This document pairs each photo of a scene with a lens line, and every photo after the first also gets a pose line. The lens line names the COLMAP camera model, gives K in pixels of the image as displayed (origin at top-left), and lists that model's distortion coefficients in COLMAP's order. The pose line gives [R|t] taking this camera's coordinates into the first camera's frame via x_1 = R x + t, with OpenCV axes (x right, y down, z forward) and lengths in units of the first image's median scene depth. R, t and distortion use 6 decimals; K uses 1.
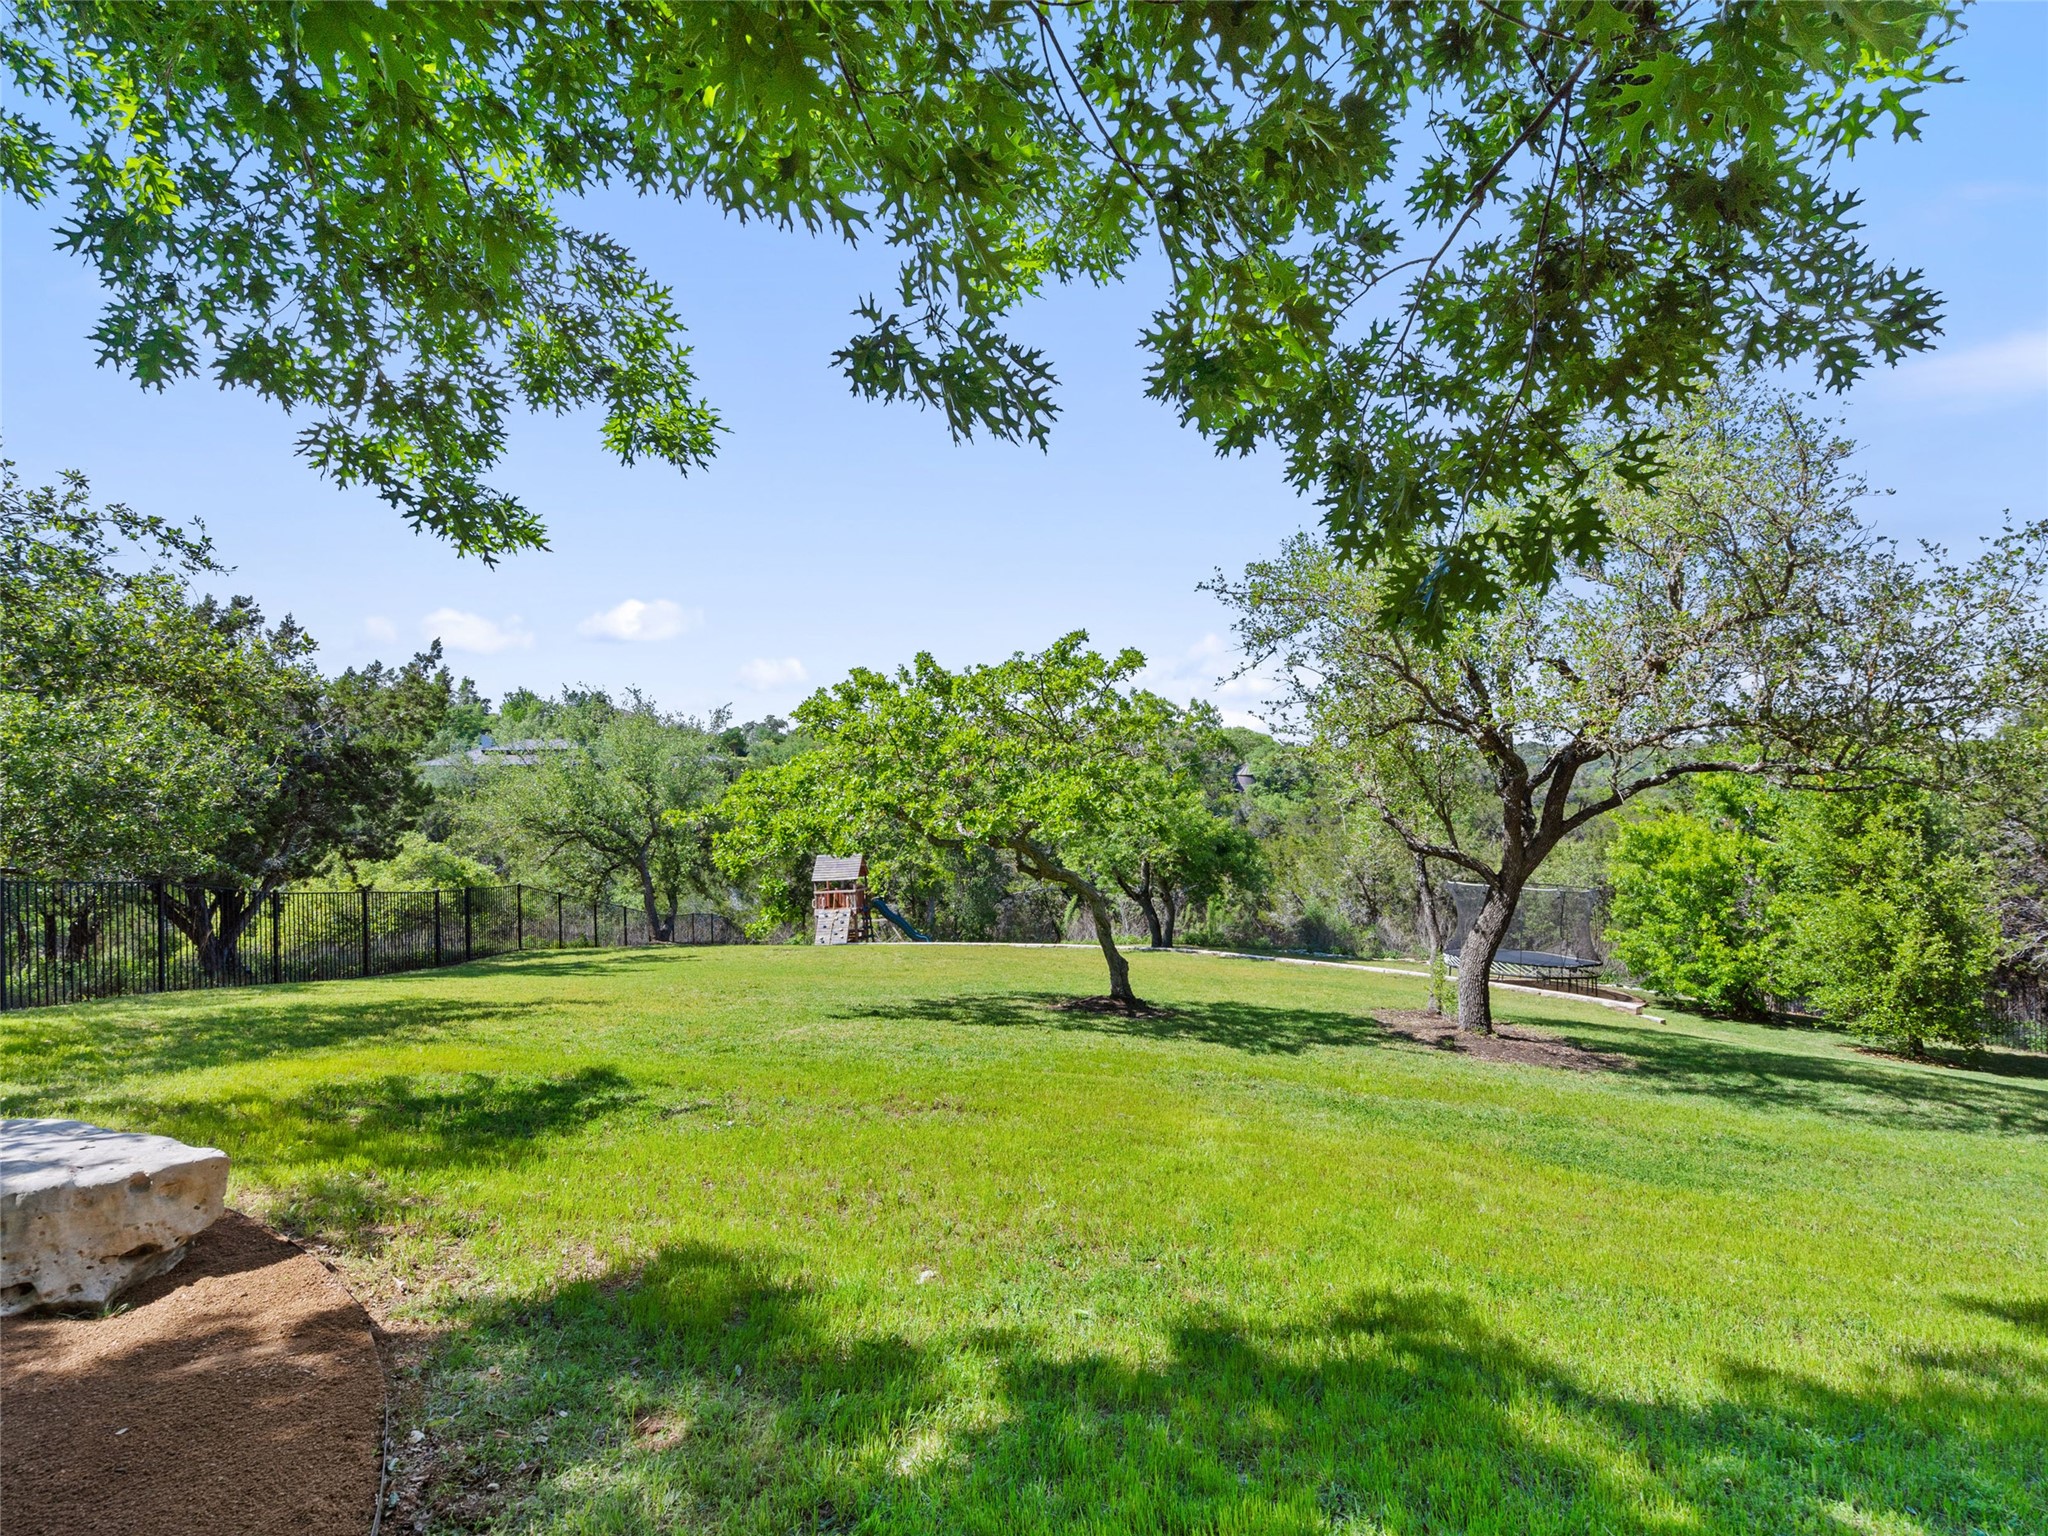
lens RADIAL K [[1130.7, 0, 1013.9], [0, 1130.7, 773.8], [0, 0, 1]] dist [0.030345, -0.000424]
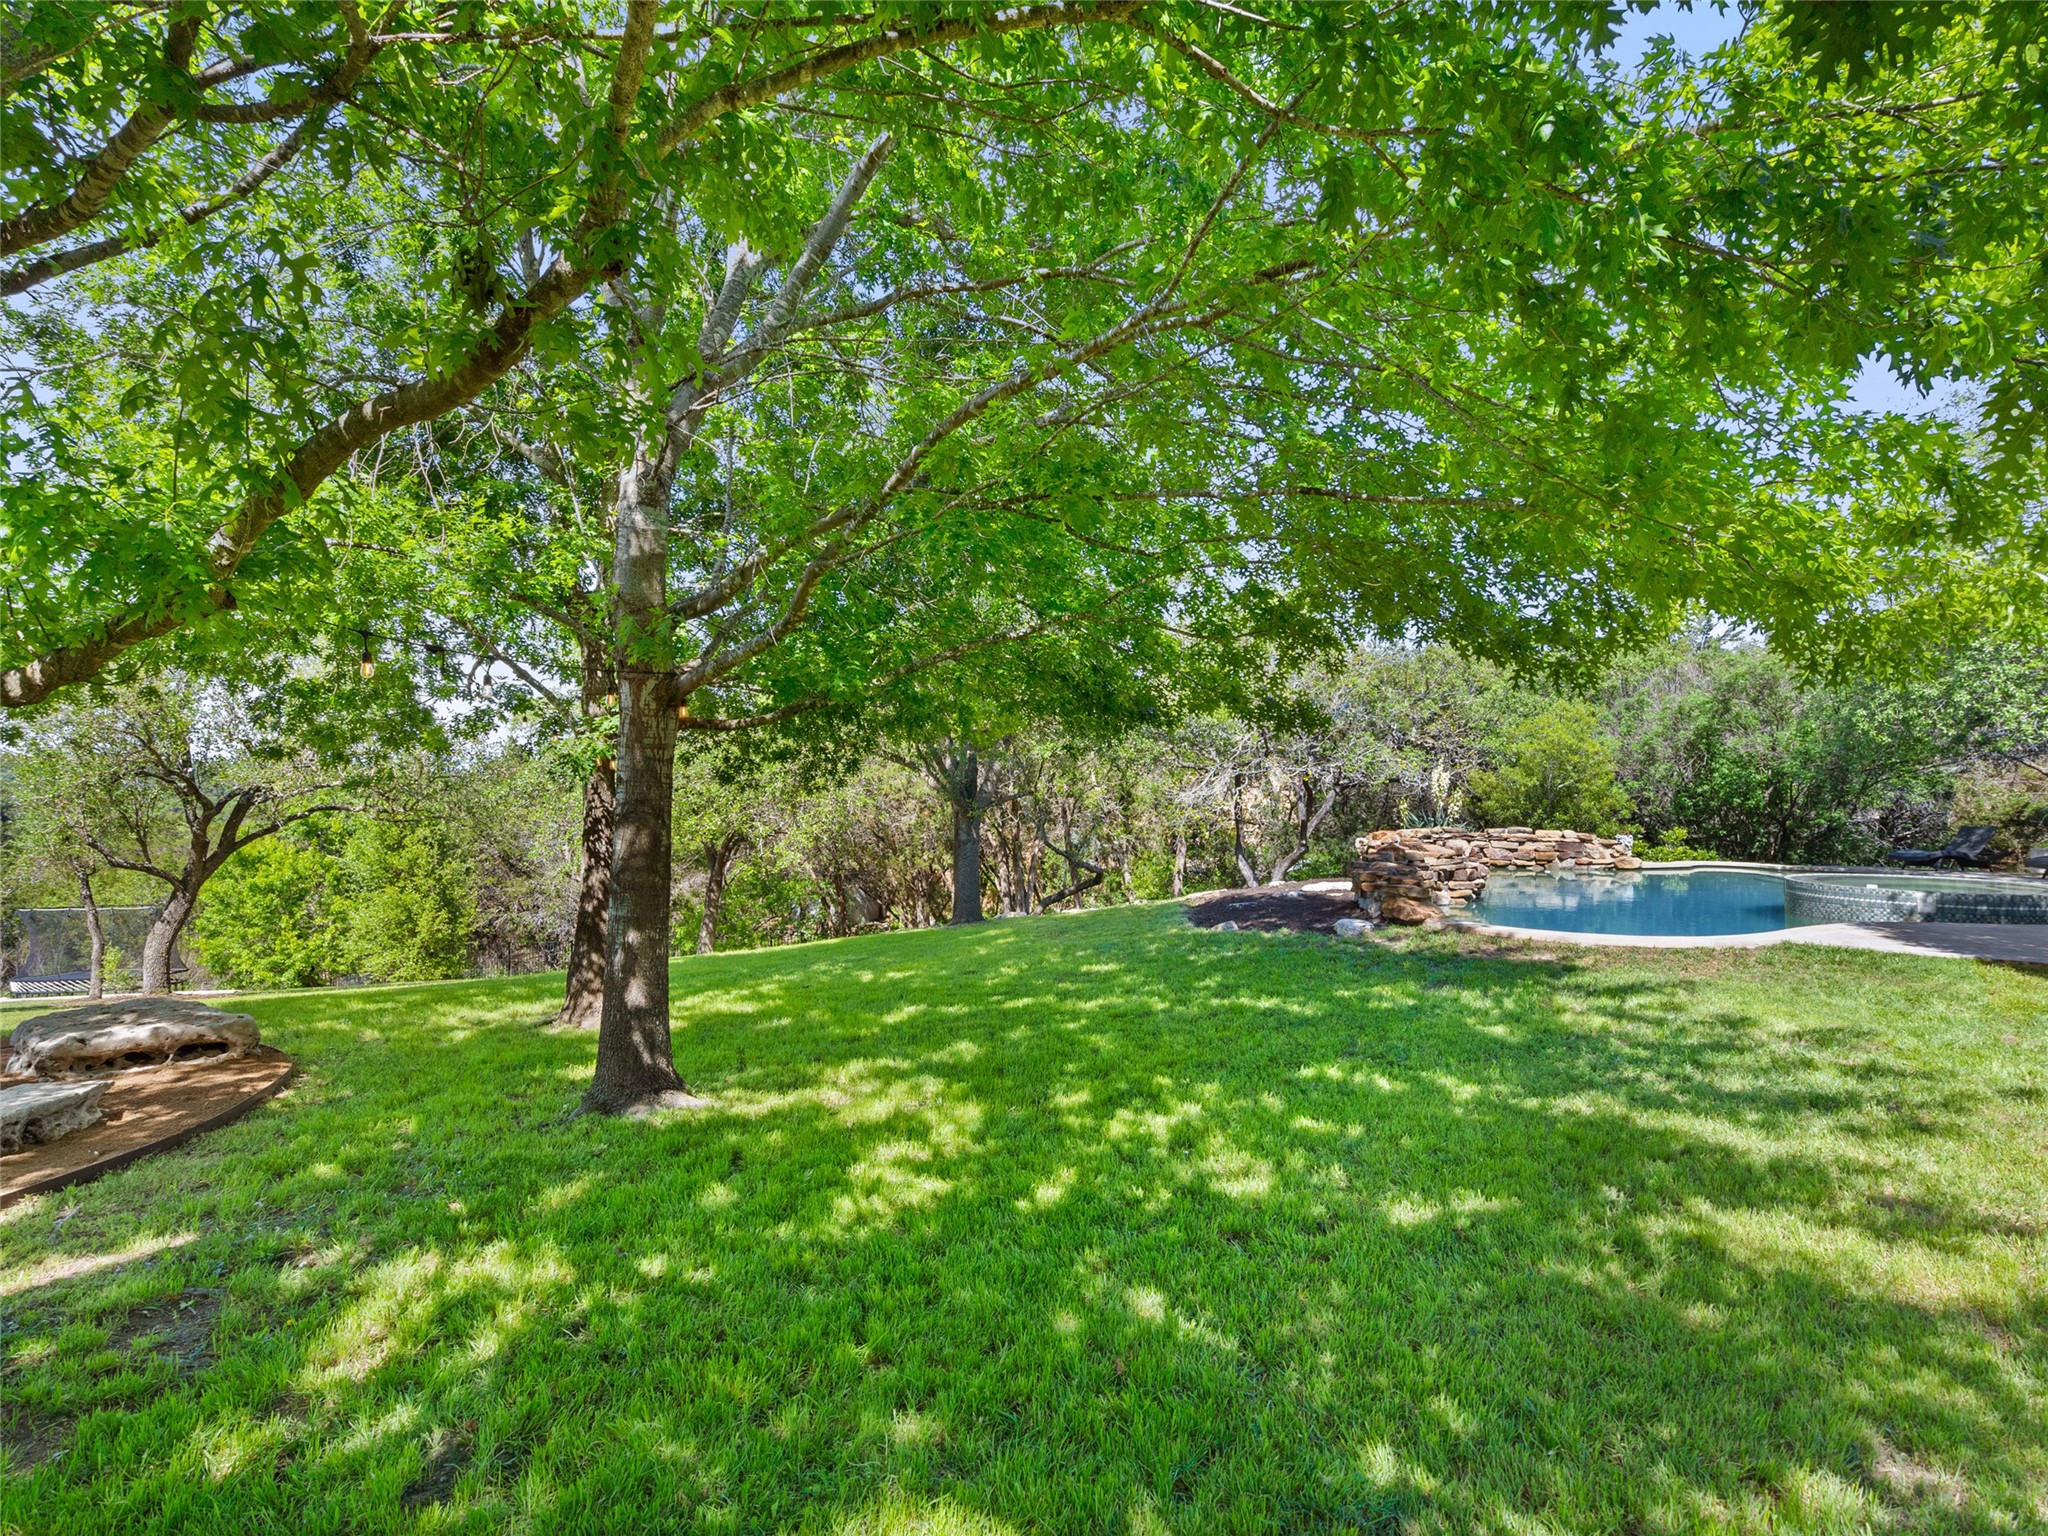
lens RADIAL K [[1130.7, 0, 1013.9], [0, 1130.7, 773.8], [0, 0, 1]] dist [0.030345, -0.000424]
pose [[0.417927, 0.037171, 0.907720, -0.285393], [-0.019447, 0.999300, -0.031968, -0.012455], [-0.908272, -0.004292, 0.418357, -0.349182]]
